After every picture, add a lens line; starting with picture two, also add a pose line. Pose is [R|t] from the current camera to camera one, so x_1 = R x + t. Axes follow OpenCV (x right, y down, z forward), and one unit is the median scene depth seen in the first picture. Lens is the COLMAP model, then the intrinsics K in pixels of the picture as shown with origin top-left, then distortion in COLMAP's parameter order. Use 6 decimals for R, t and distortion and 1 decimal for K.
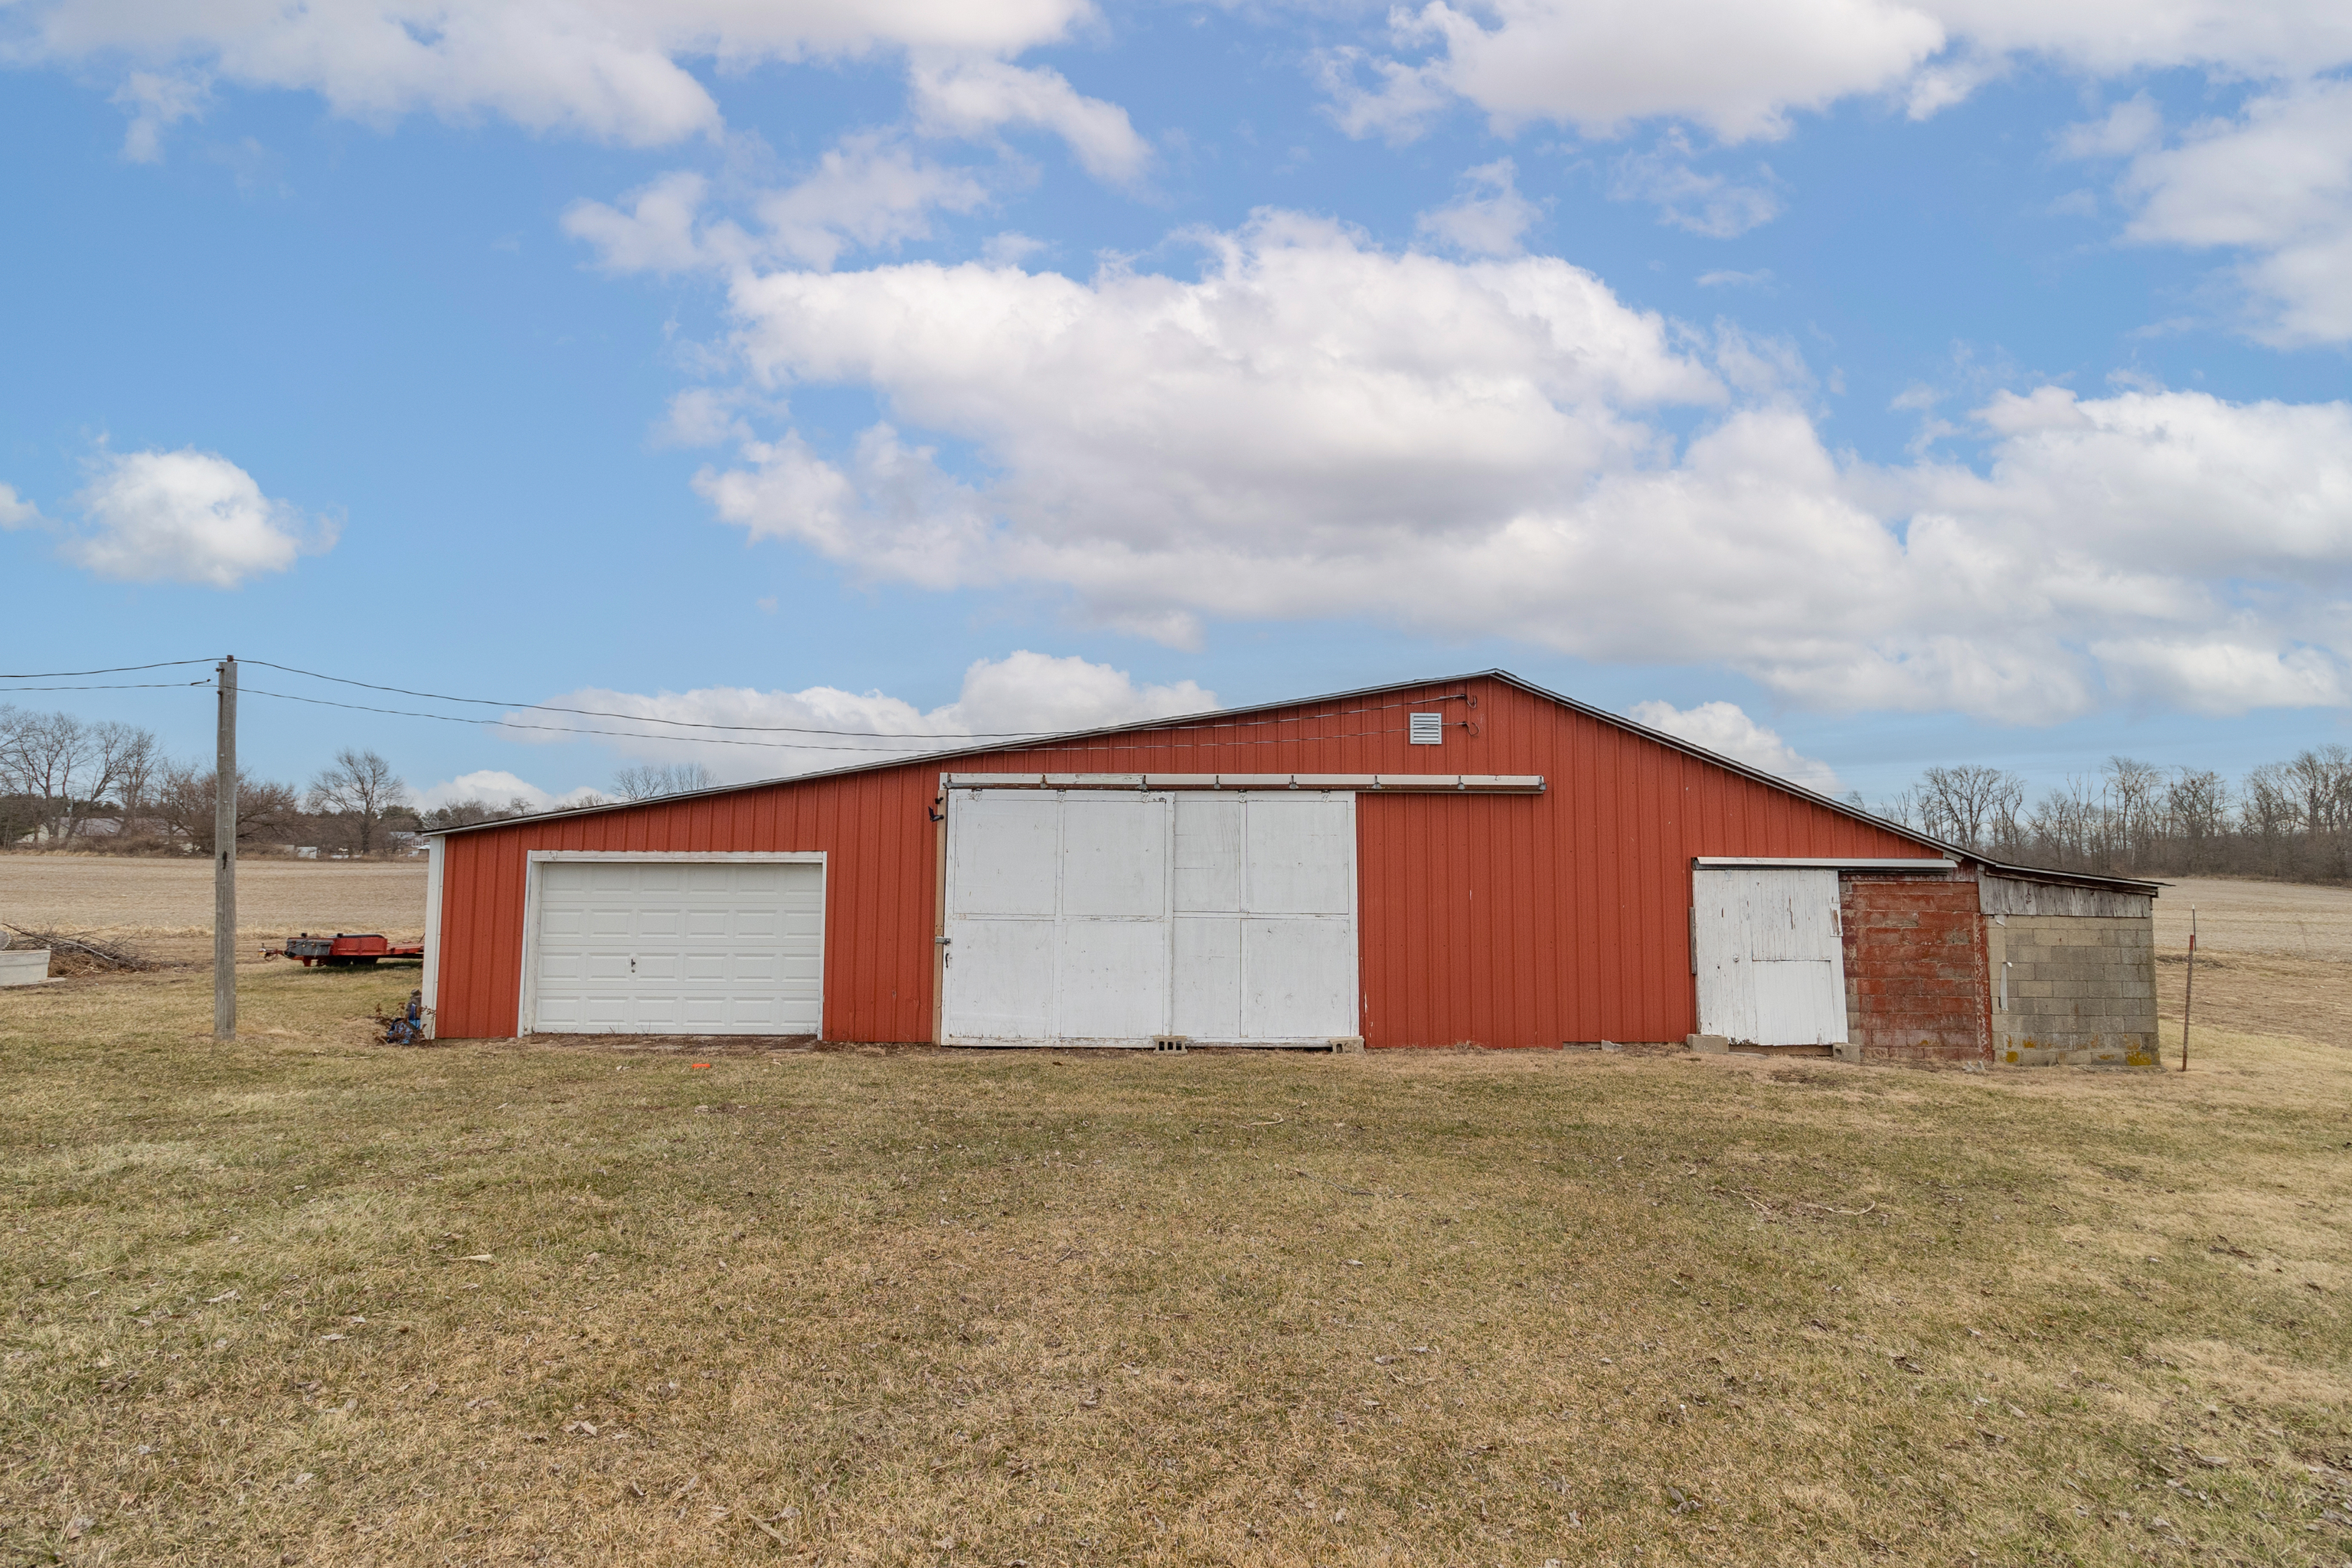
lens RADIAL K [[1096.3, 0, 1124.3], [0, 1096.3, 767.7], [0, 0, 1]] dist [0.001432, 0.001597]
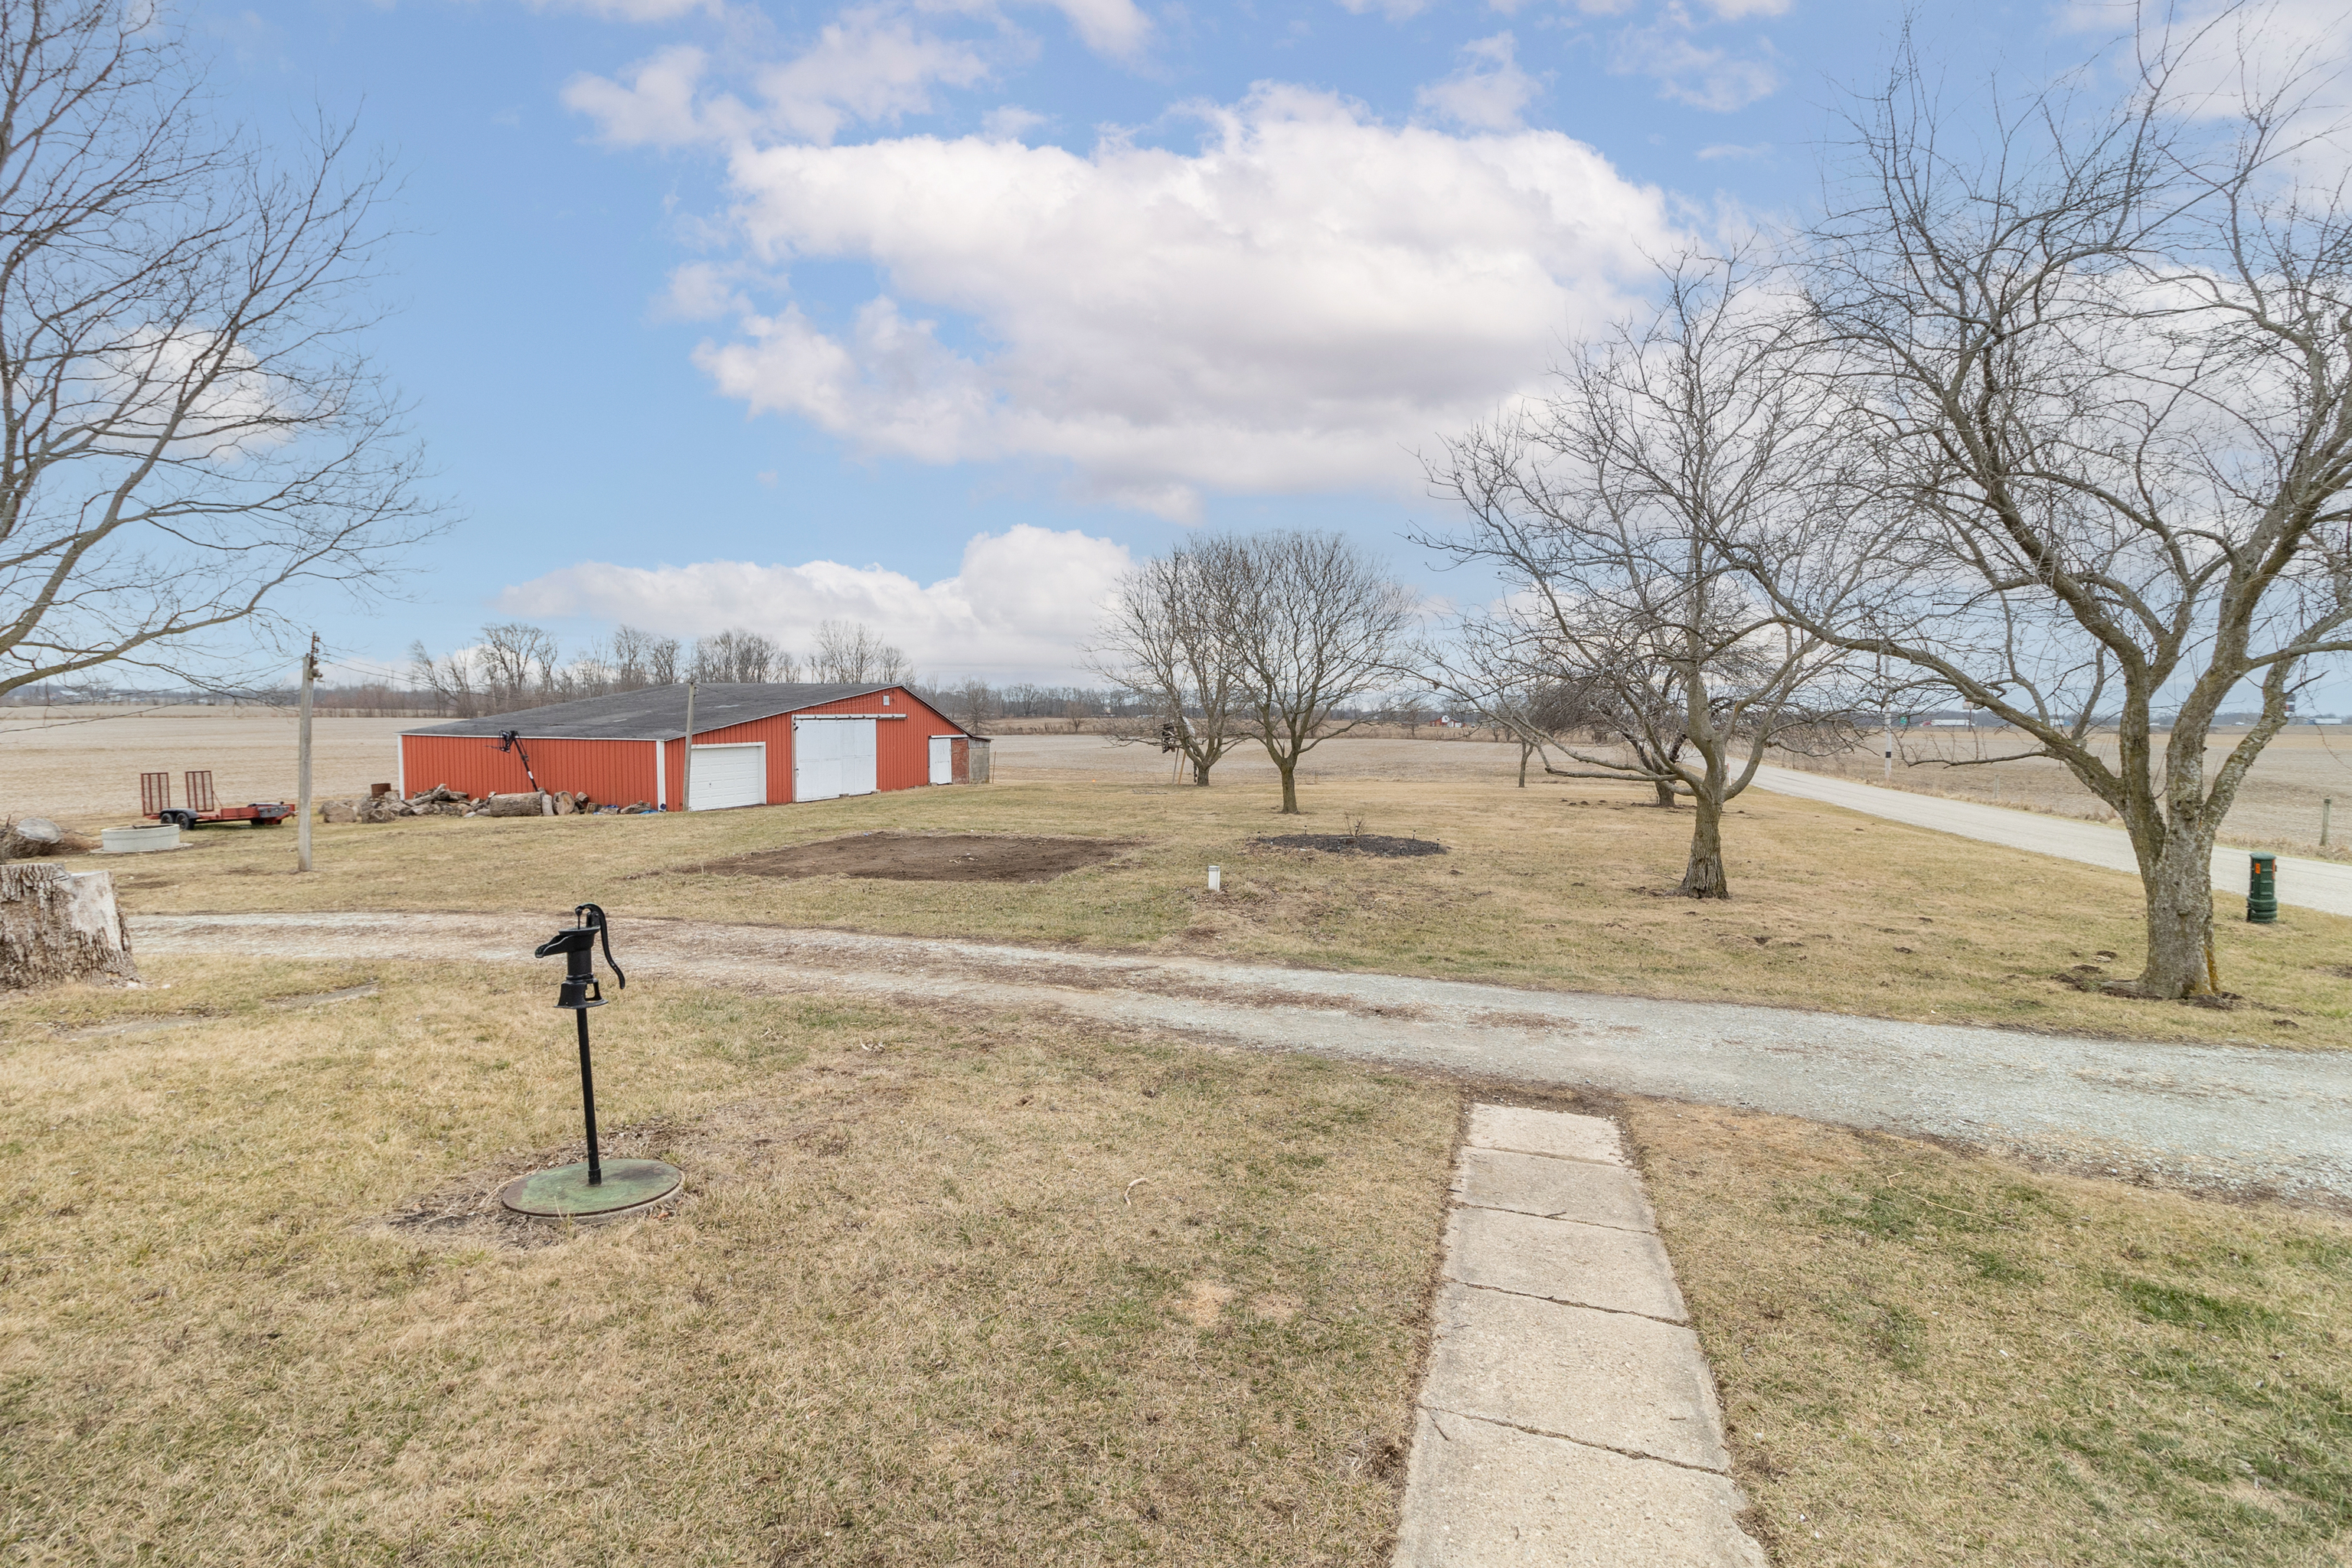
lens RADIAL K [[1096.3, 0, 1197.6], [0, 1096.3, 771.7], [0, 0, 1]] dist [0.001432, 0.001597]
pose [[0.312254, -0.057451, 0.948260, -2.713861], [-0.083251, 0.992675, 0.087556, -0.197872], [-0.946344, -0.106284, 0.305184, -1.004721]]
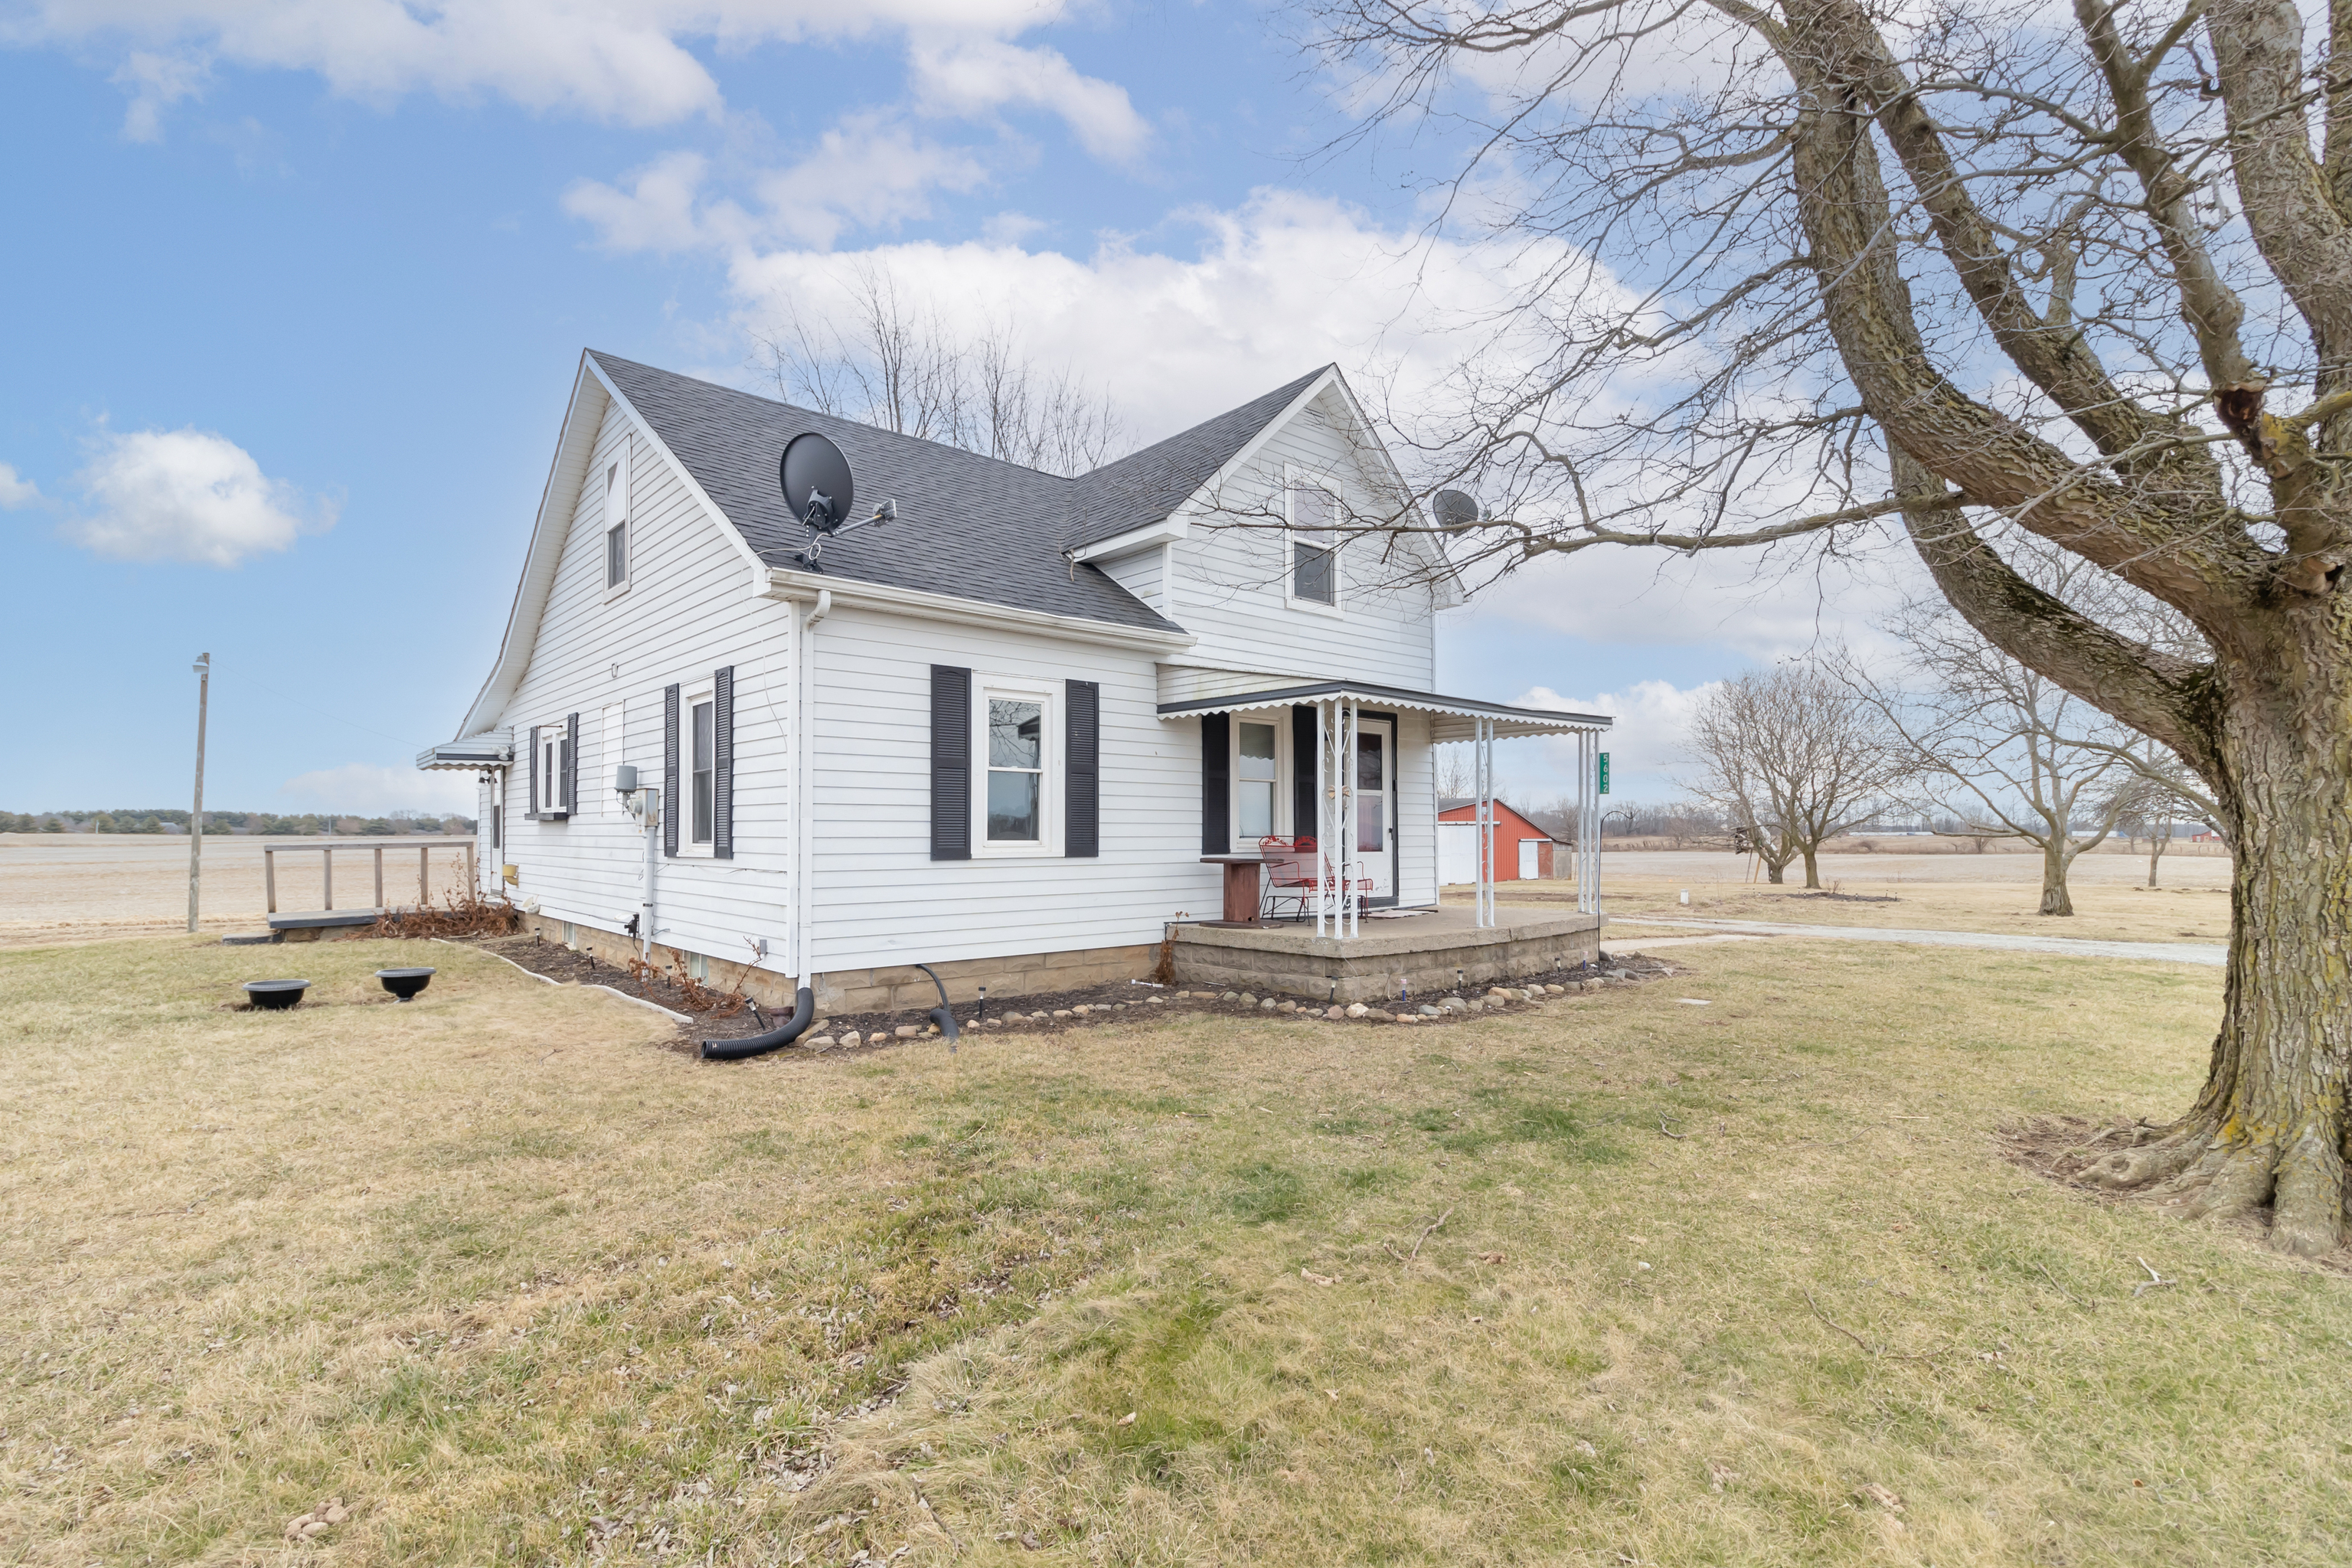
lens RADIAL K [[1096.3, 0, 1169.7], [0, 1096.3, 826.0], [0, 0, 1]] dist [0.001432, 0.001597]
pose [[0.764038, -0.007853, 0.645124, -3.549923], [-0.041617, 0.997244, 0.061427, -0.196182], [-0.643828, -0.073781, 0.761605, -1.546989]]
